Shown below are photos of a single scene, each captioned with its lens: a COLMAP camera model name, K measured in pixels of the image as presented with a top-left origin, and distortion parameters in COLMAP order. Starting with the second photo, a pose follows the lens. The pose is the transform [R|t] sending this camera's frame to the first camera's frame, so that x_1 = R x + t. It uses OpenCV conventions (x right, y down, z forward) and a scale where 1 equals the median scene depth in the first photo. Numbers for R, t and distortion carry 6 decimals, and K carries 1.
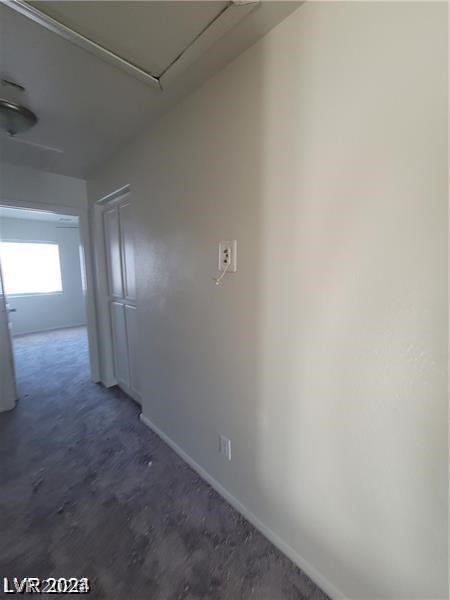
lens RADIAL K [[243.5, 0, 228.5], [0, 243.5, 298.6], [0, 0, 1]] dist [-0.002205, 0.000625]
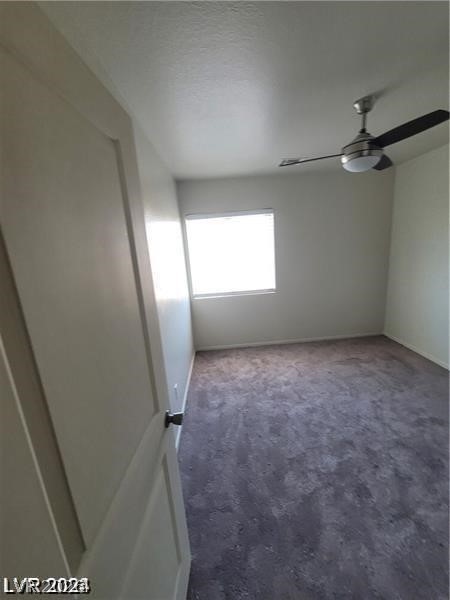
lens RADIAL K [[243.5, 0, 227.0], [0, 243.5, 299.1], [0, 0, 1]] dist [-0.002205, 0.000625]
pose [[0.730924, 0.096870, -0.675549, -0.761866], [-0.022939, 0.992803, 0.117543, -0.167972], [0.682073, -0.070419, 0.727885, 0.996440]]
